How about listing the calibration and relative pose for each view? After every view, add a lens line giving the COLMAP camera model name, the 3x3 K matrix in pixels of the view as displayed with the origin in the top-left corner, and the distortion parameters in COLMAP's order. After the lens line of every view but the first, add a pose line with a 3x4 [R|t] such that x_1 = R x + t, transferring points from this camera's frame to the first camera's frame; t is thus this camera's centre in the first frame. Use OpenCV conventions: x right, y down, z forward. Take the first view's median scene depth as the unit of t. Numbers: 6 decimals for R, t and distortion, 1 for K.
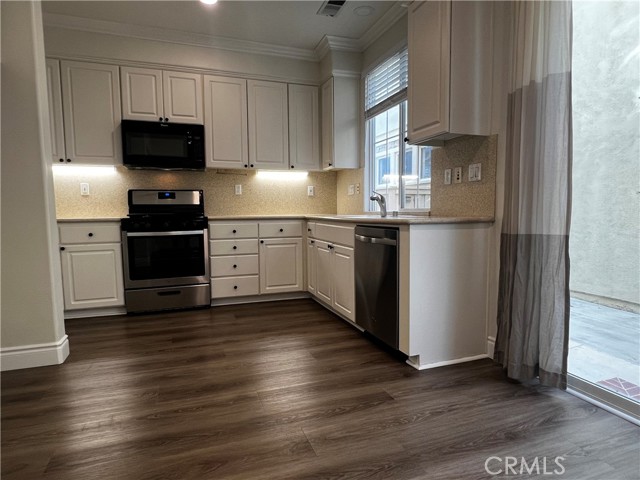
lens RADIAL K [[376.1, 0, 318.6], [0, 376.1, 243.1], [0, 0, 1]] dist [-0.001474, -0.000483]
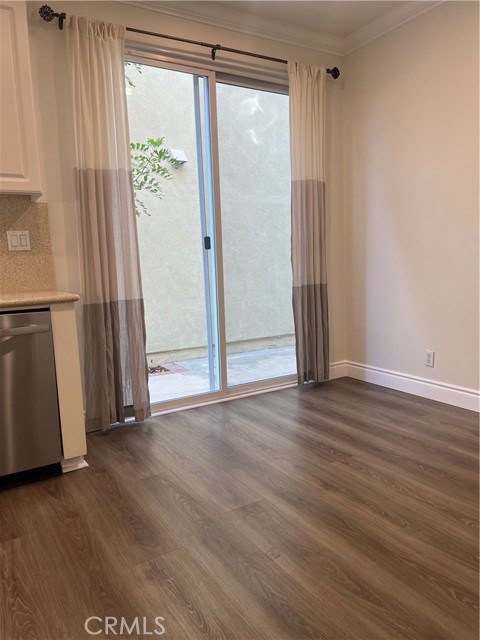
lens RADIAL K [[479.4, 0, 243.1], [0, 479.4, 325.1], [0, 0, 1]] dist [0.057091, -0.053677]
pose [[-0.209809, -0.105351, 0.972050, -0.527174], [0.128933, 0.982515, 0.134315, -0.054182], [-0.969204, 0.153510, -0.192557, 0.498580]]
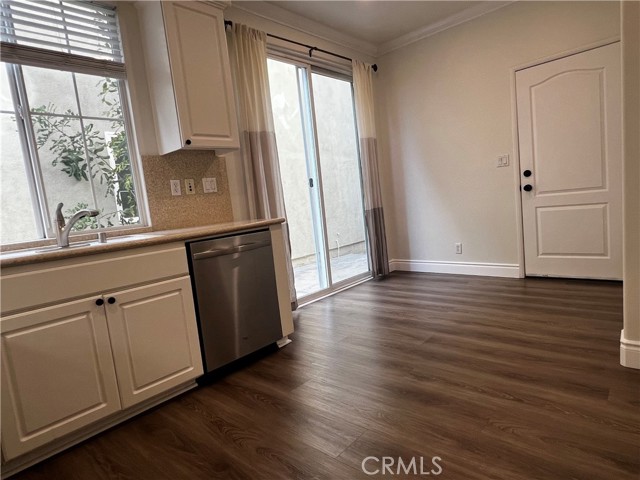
lens RADIAL K [[376.1, 0, 319.9], [0, 376.1, 243.0], [0, 0, 1]] dist [-0.001474, -0.000483]
pose [[-0.470535, -0.035526, 0.881666, -0.508163], [0.192466, 0.970998, 0.141842, -0.076817], [-0.861135, 0.236432, -0.450051, 0.847801]]
